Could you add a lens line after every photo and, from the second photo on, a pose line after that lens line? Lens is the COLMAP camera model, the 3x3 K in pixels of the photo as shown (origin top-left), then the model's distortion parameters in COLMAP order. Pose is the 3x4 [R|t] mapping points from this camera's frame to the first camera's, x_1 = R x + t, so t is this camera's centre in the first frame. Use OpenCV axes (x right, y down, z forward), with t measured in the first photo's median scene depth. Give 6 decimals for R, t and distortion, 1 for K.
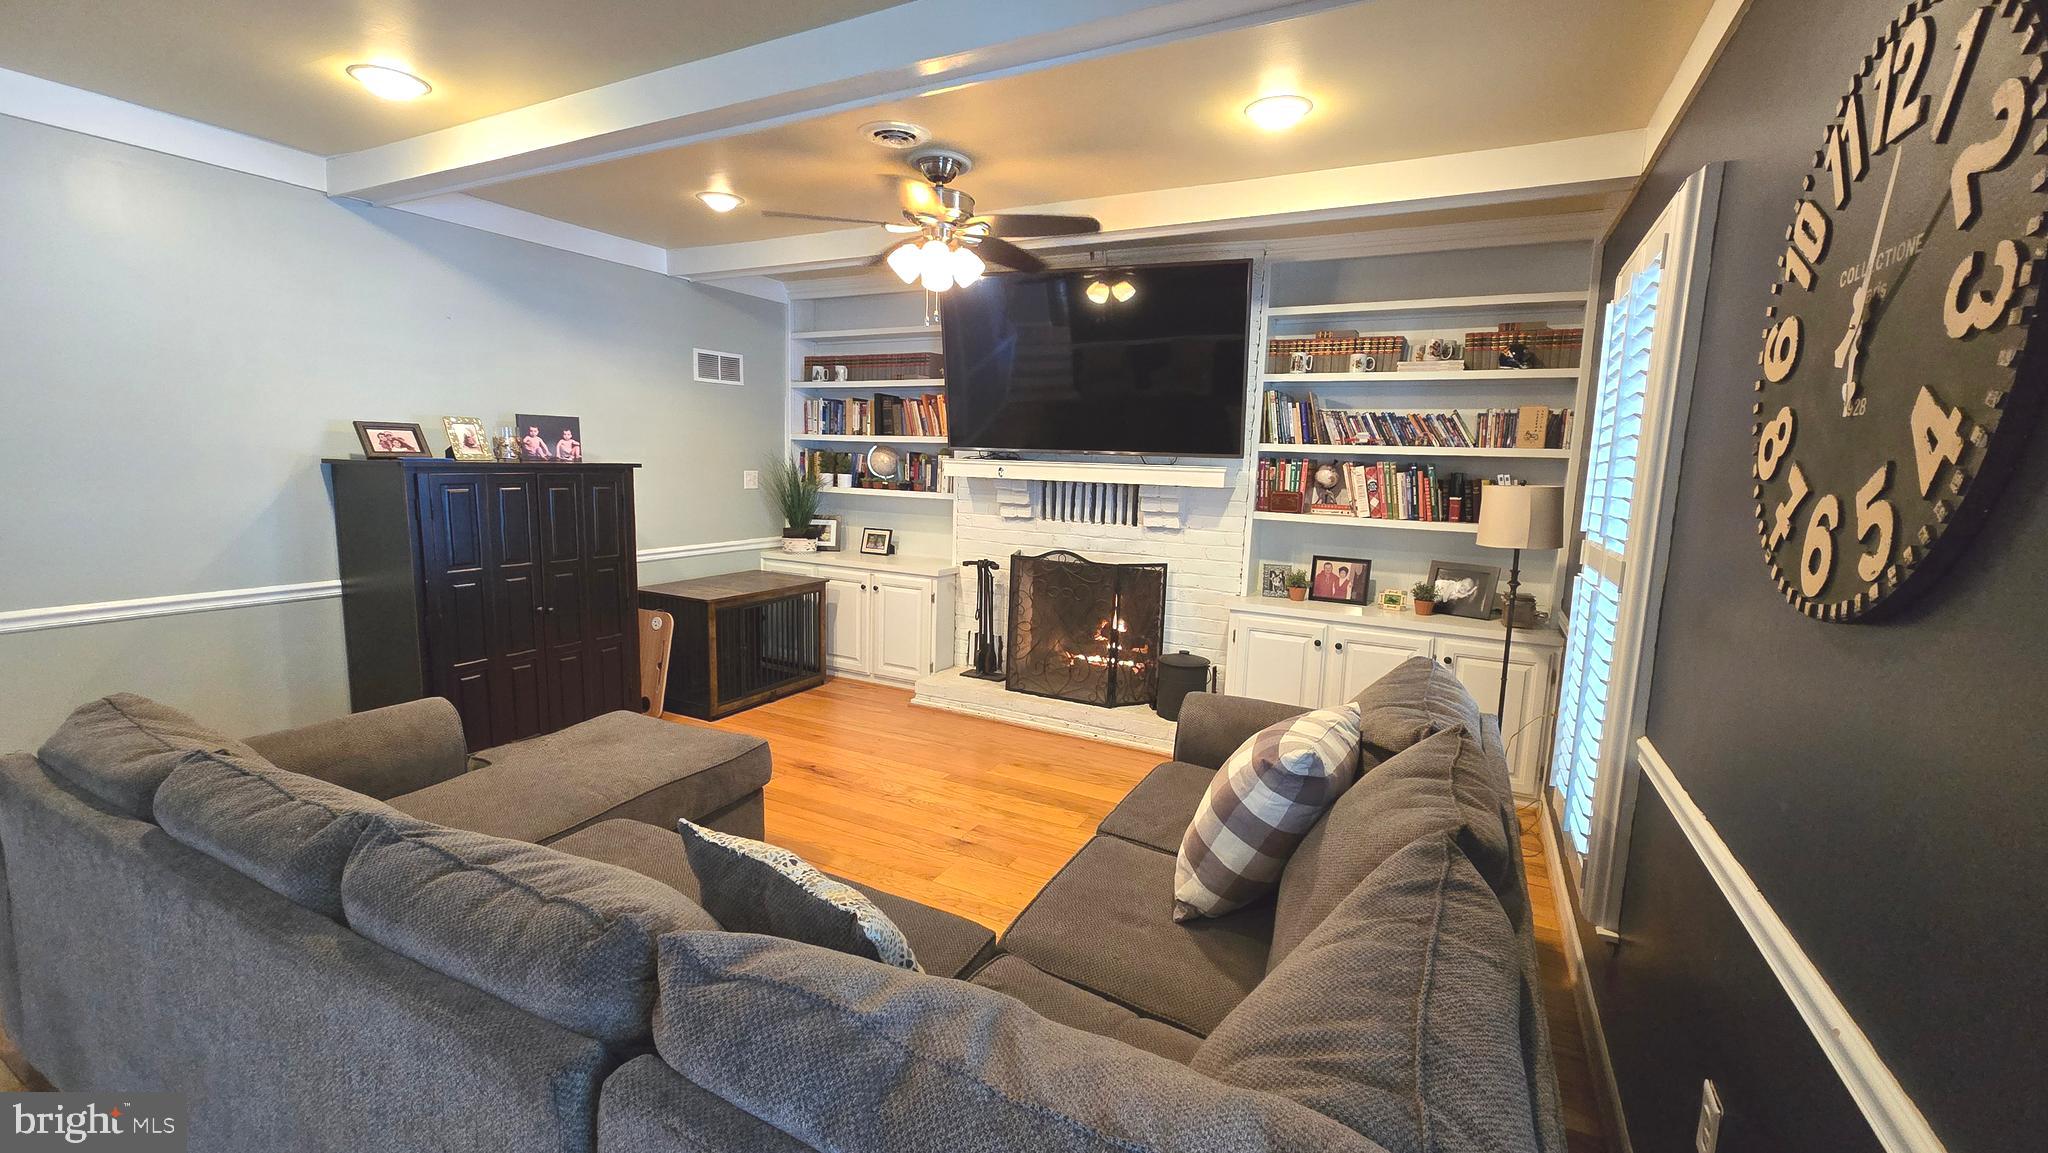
lens RADIAL K [[838.2, 0, 1020.5], [0, 838.2, 572.7], [0, 0, 1]] dist [0.002291, -0.000579]
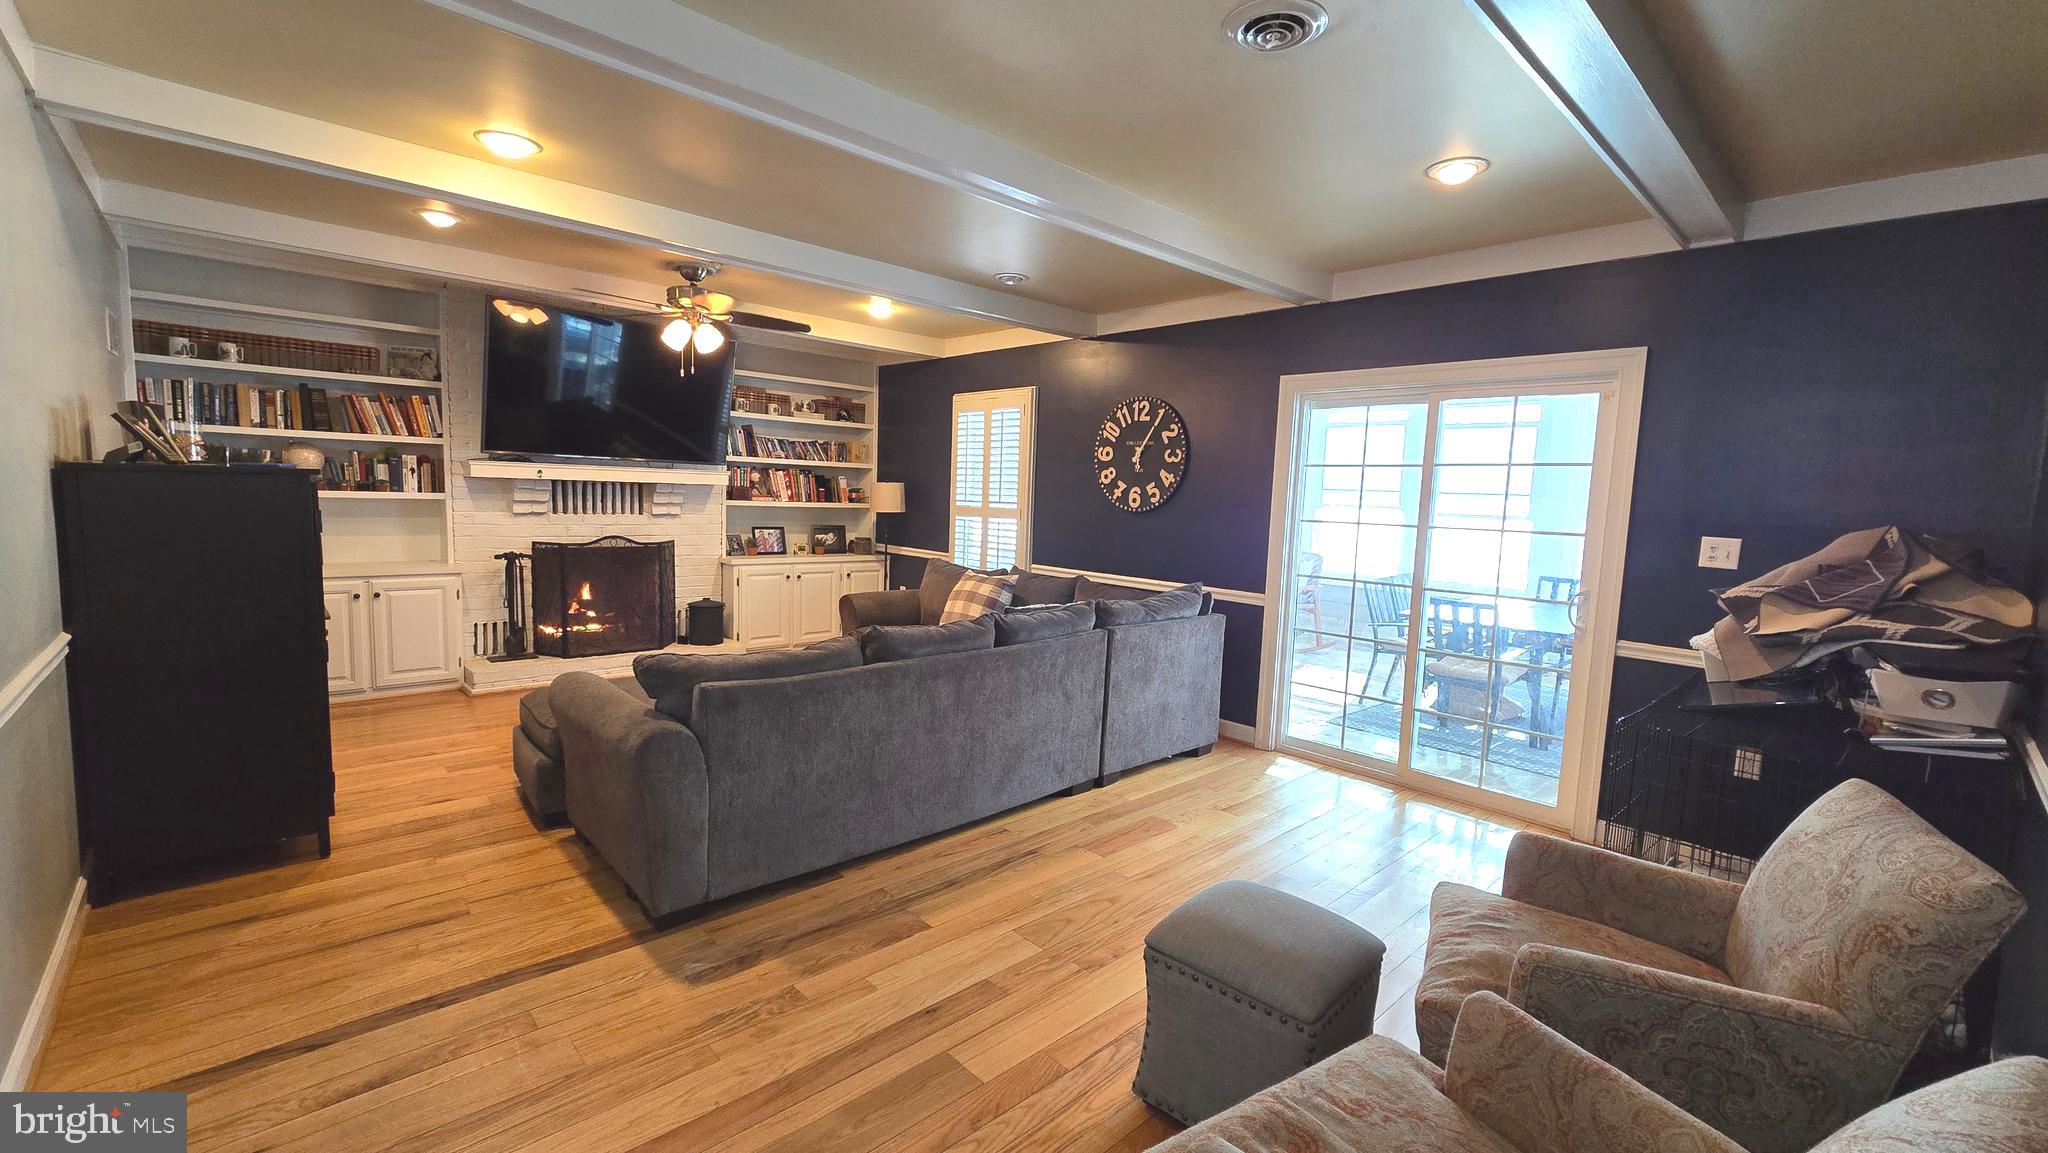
lens RADIAL K [[838.2, 0, 1020.5], [0, 838.2, 572.7], [0, 0, 1]] dist [0.002291, -0.000579]
pose [[0.332205, -0.111199, 0.936630, -0.966066], [0.098148, 0.991711, 0.082927, -0.016344], [-0.938087, 0.064380, 0.340365, -0.007875]]
